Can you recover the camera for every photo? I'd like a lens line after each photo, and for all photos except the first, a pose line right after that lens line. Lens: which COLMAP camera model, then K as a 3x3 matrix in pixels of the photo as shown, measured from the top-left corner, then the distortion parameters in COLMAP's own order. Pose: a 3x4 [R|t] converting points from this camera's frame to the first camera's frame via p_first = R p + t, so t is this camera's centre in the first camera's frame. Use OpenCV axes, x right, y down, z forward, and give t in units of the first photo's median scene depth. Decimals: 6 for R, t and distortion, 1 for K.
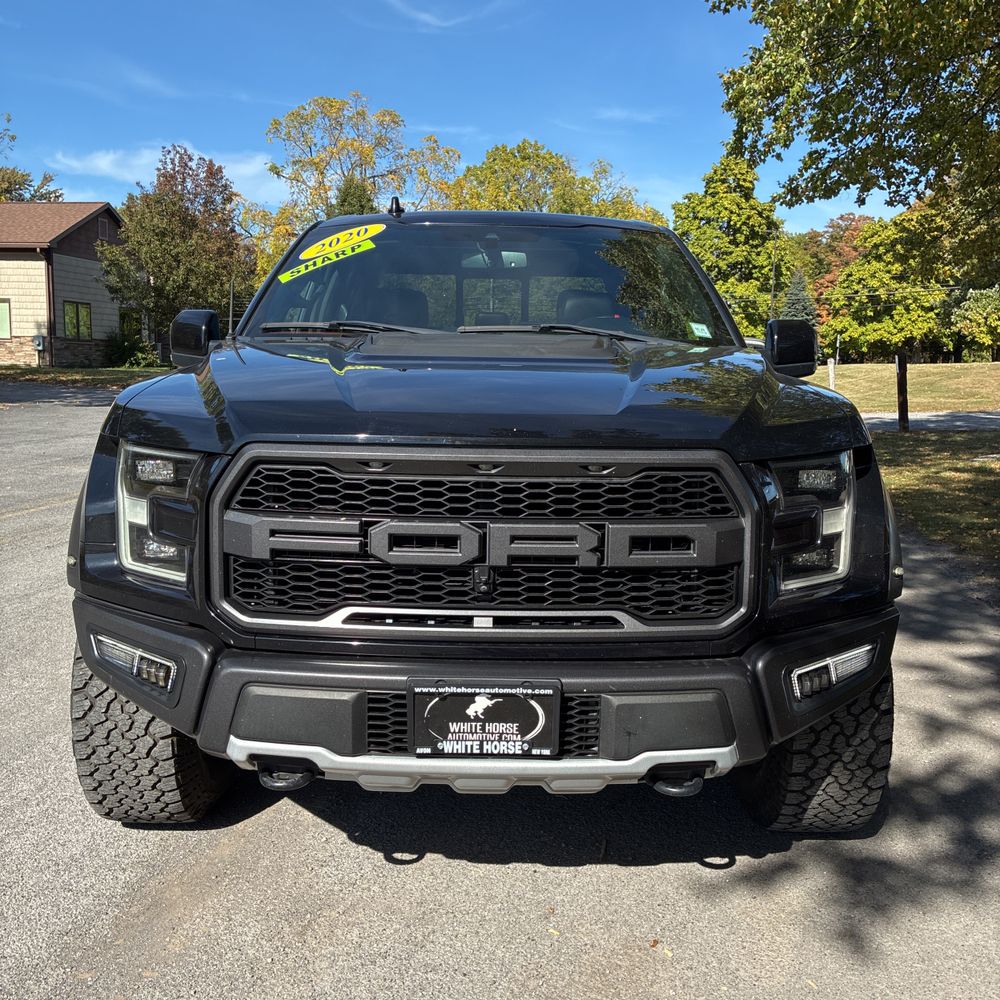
lens RADIAL K [[1022.1, 0, 497.2], [0, 1022.1, 501.6], [0, 0, 1]] dist [0.015197, 0.000000]
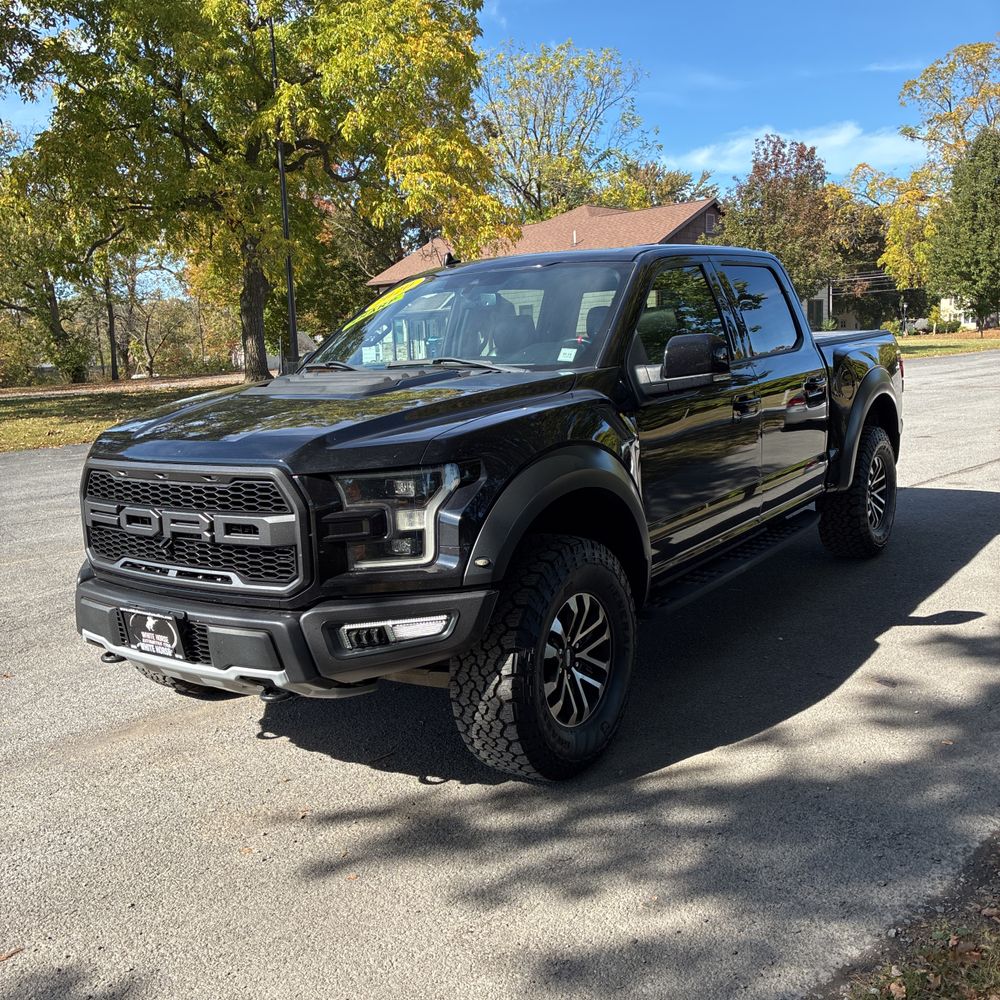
lens RADIAL K [[1022.1, 0, 510.7], [0, 1022.1, 491.4], [0, 0, 1]] dist [0.015197, 0.000000]
pose [[0.811463, 0.028725, -0.583698, 1.111206], [-0.019680, 0.999568, 0.021831, -0.044610], [0.584073, -0.006228, 0.811678, 0.013192]]
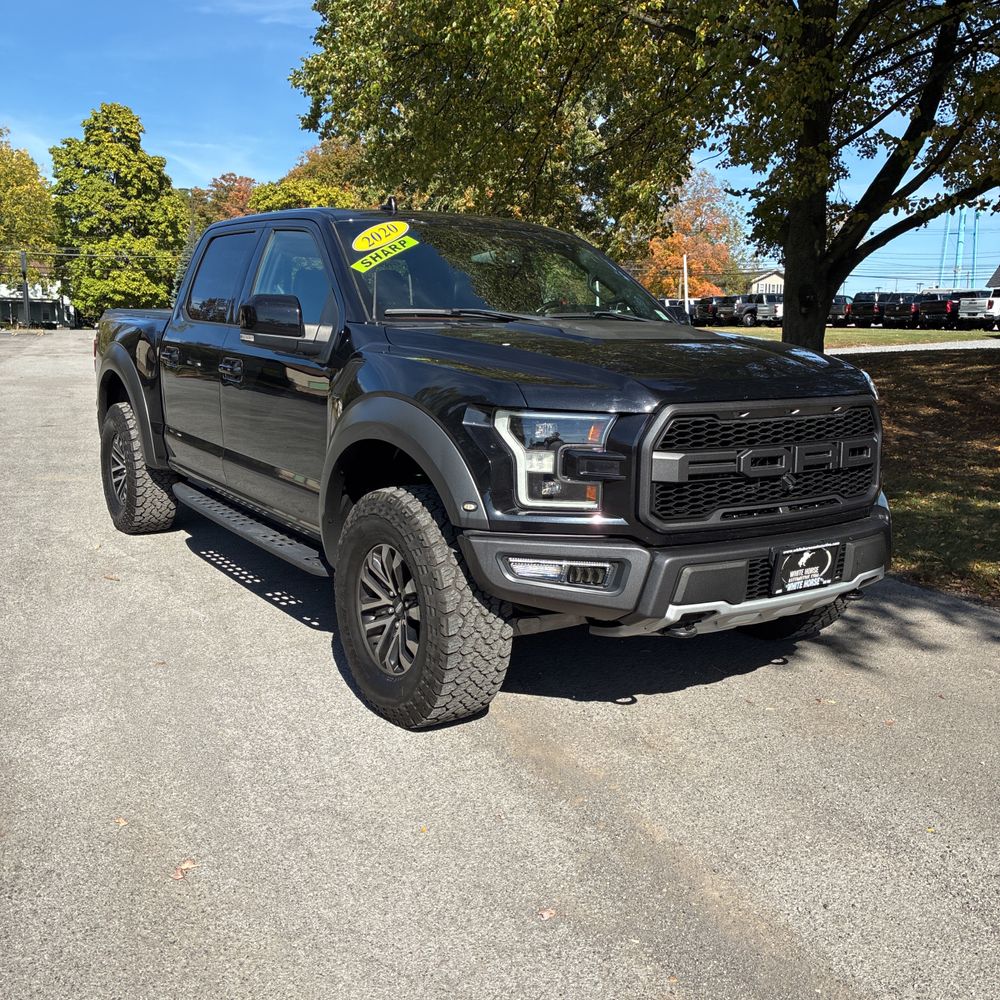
lens RADIAL K [[1016.9, 0, 506.1], [0, 1016.9, 491.4], [0, 0, 1]] dist [0.036458, 0.000000]
pose [[0.829355, -0.095743, 0.550457, -1.035036], [0.078609, 0.995404, 0.054697, -0.025858], [-0.553164, -0.002092, 0.833070, -0.070571]]
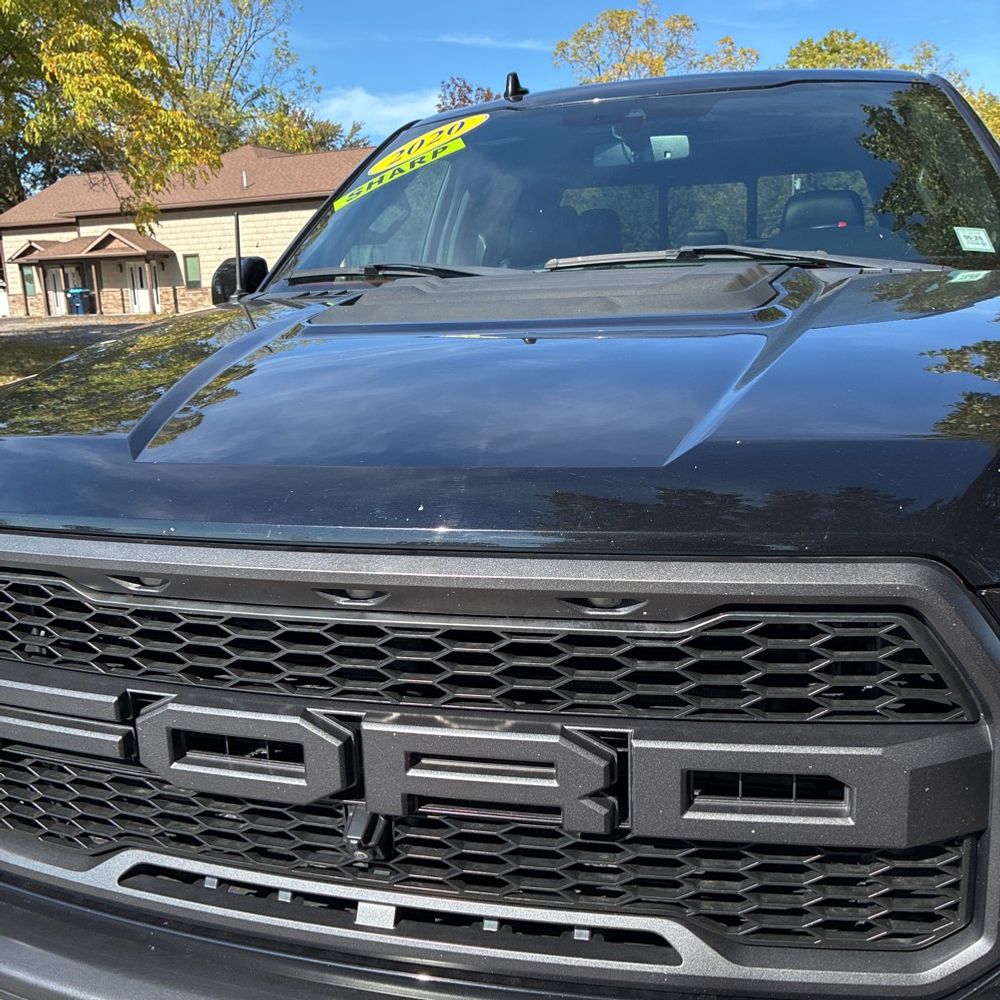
lens RADIAL K [[1022.1, 0, 499.5], [0, 1022.1, 506.2], [0, 0, 1]] dist [0.015197, 0.000000]
pose [[0.958483, 0.007385, -0.285053, 0.144140], [0.013739, 0.997308, 0.072035, -0.084186], [0.284817, -0.072960, 0.955801, 0.482047]]
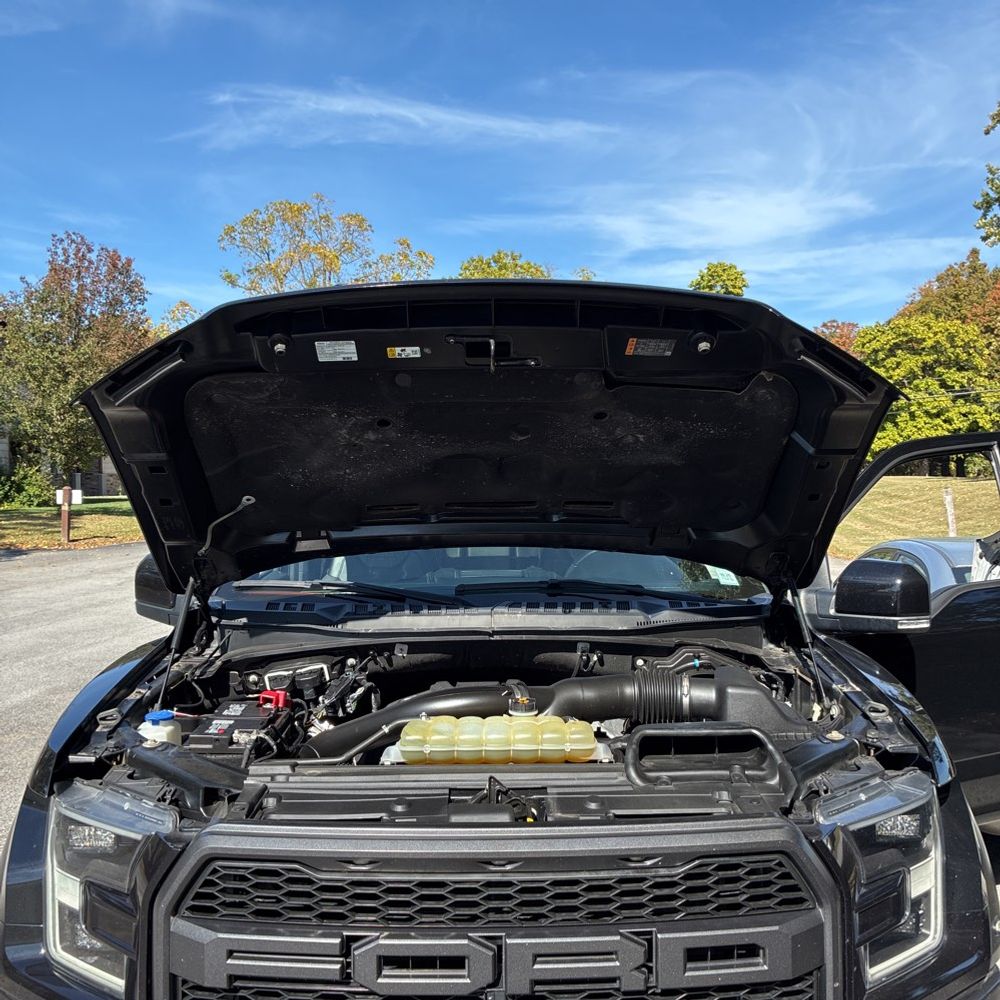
lens RADIAL K [[1022.1, 0, 505.4], [0, 1022.1, 485.1], [0, 0, 1]] dist [0.015197, 0.000000]
pose [[0.999744, -0.021946, 0.005584, -0.003499], [0.022398, 0.994638, -0.100959, -0.199892], [-0.003338, 0.101058, 0.994875, 0.143985]]
